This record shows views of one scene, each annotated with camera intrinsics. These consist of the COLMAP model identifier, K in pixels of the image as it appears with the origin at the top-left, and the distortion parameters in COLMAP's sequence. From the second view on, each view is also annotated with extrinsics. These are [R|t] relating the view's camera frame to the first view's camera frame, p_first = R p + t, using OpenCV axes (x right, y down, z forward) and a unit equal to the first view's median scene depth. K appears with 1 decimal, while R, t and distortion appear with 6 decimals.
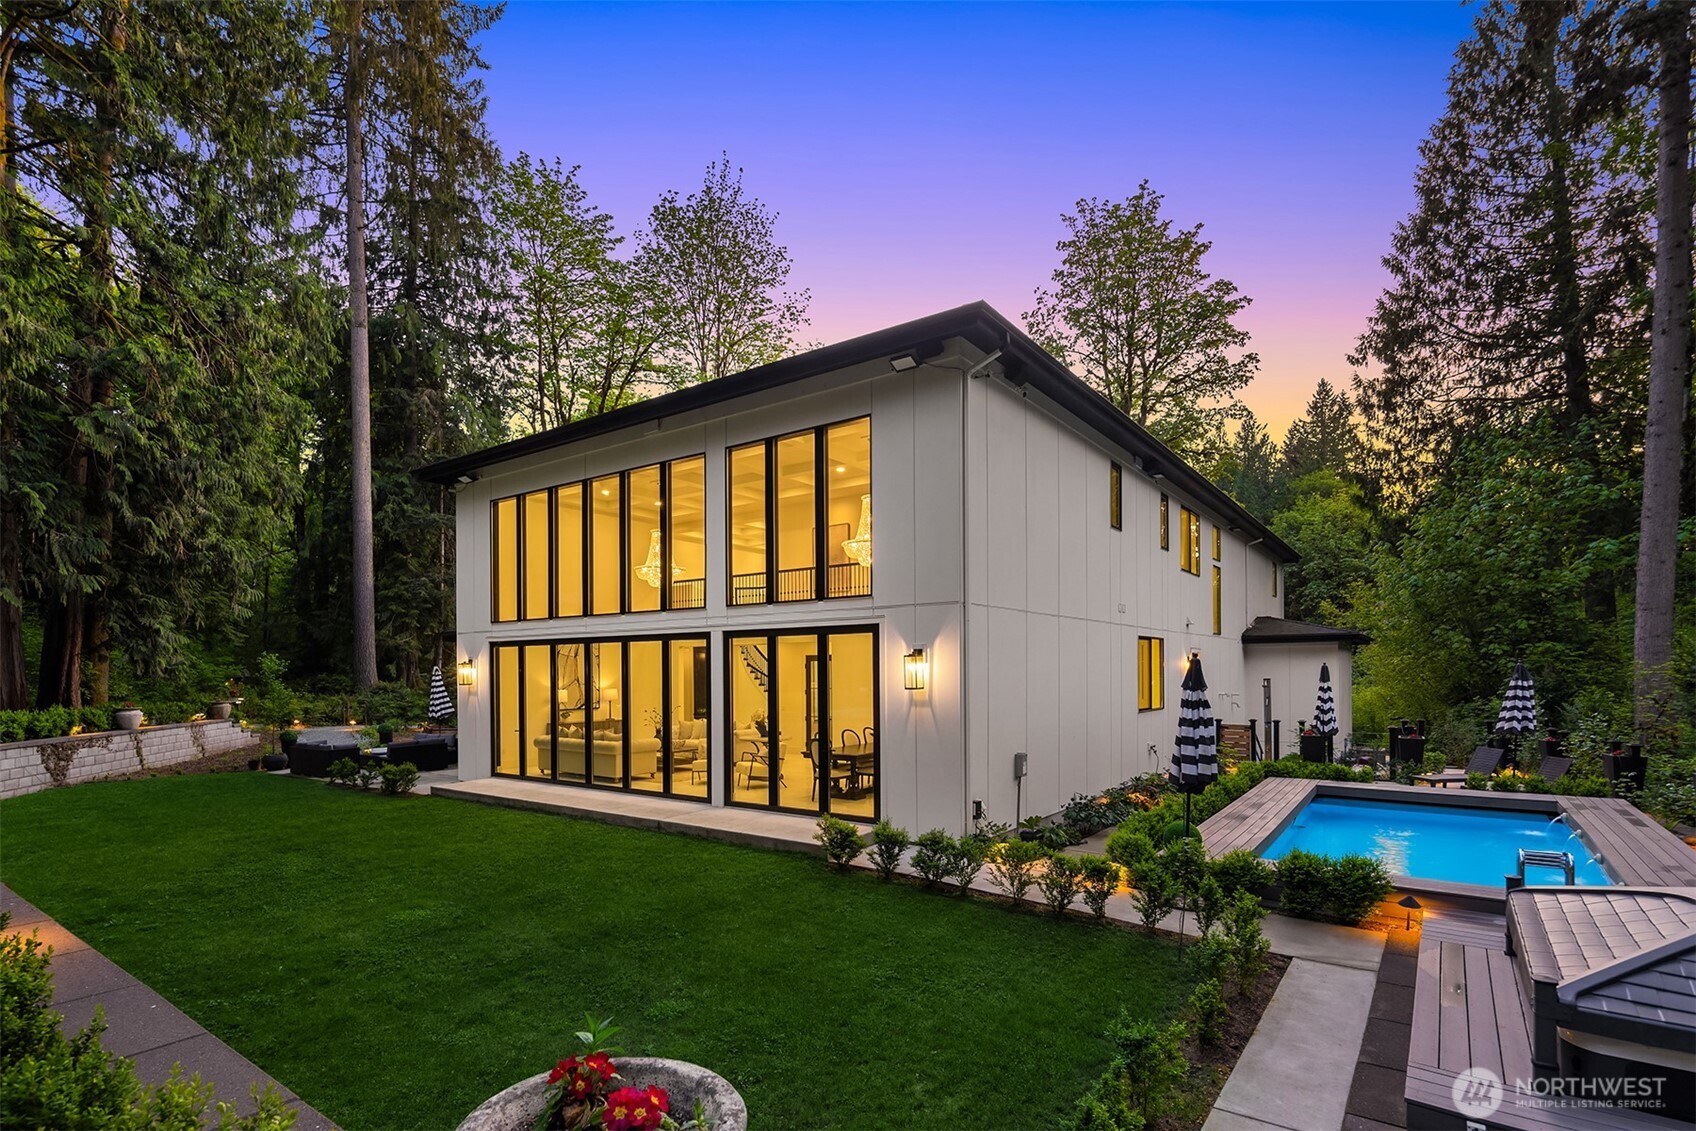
lens RADIAL K [[811.0, 0, 900.1], [0, 811.0, 670.6], [0, 0, 1]] dist [0.002323, 0.000756]
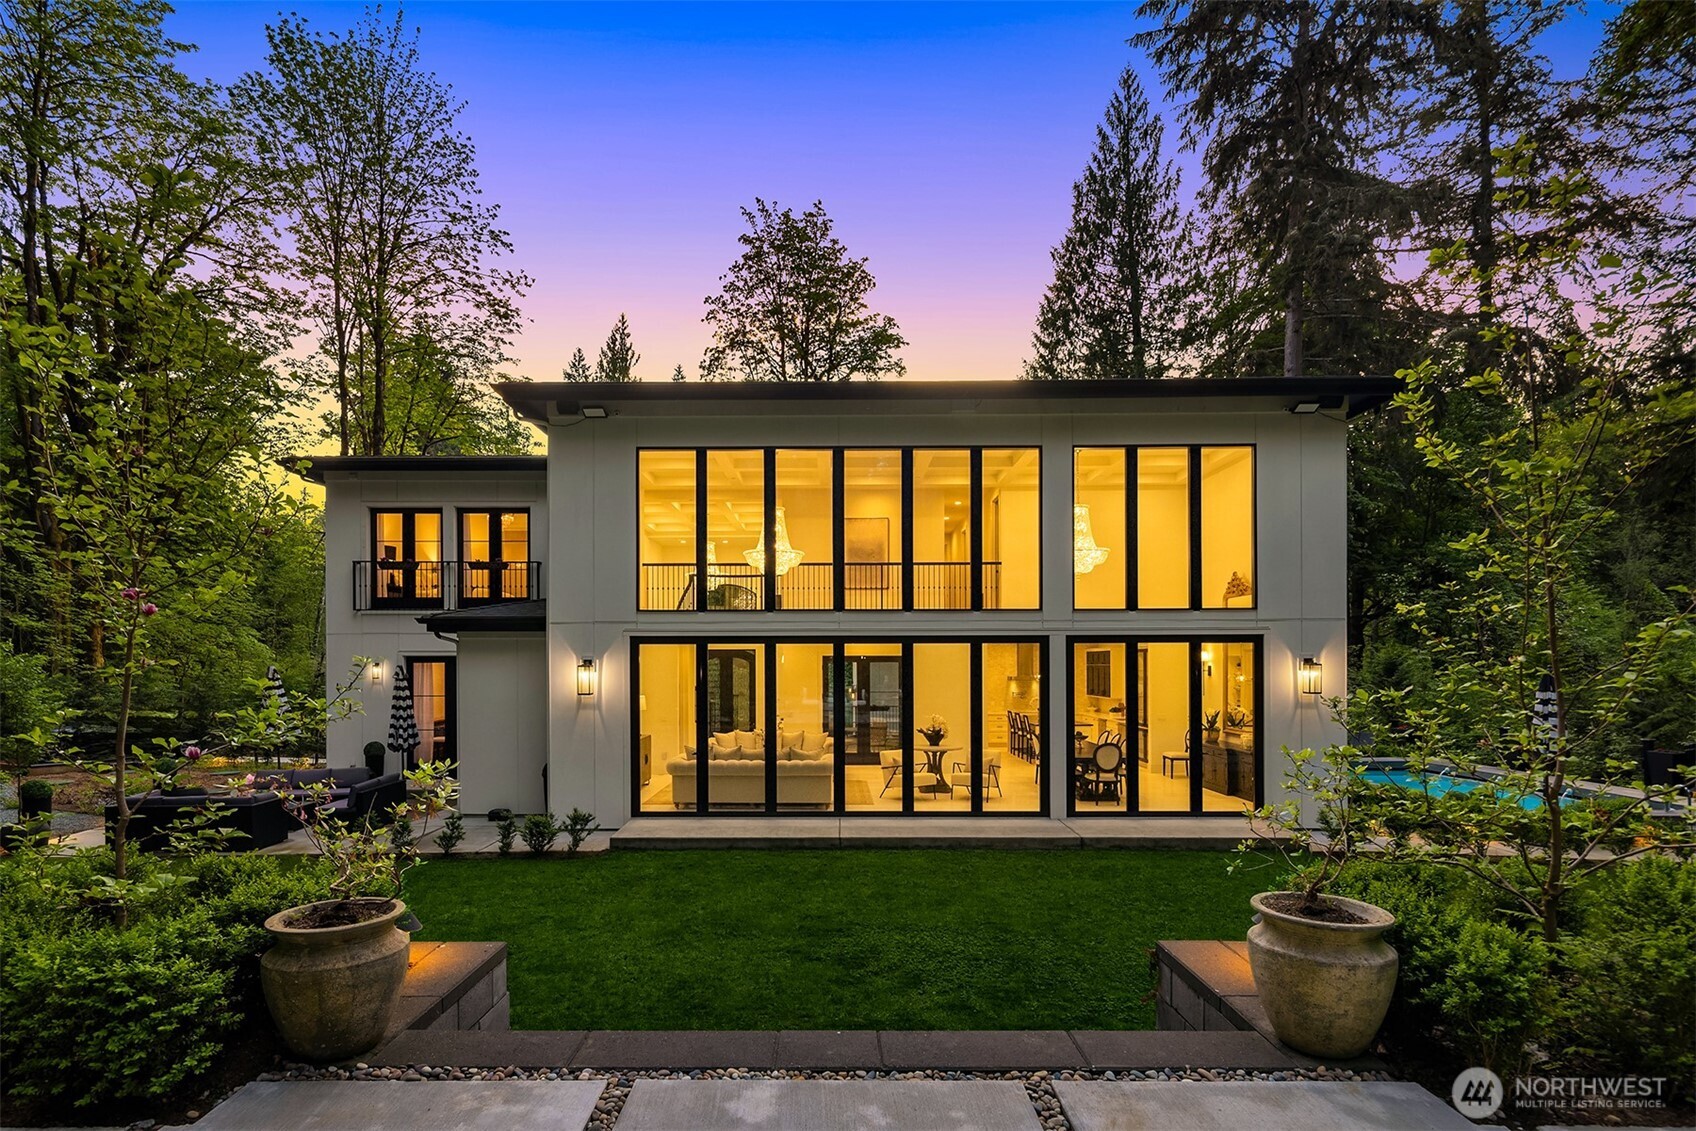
lens RADIAL K [[811.0, 0, 926.5], [0, 811.0, 669.5], [0, 0, 1]] dist [0.002323, 0.000756]
pose [[0.830218, 0.002012, 0.557435, -0.733443], [-0.002828, 0.999996, 0.000604, -0.007310], [-0.557431, -0.002078, 0.830221, 0.246547]]
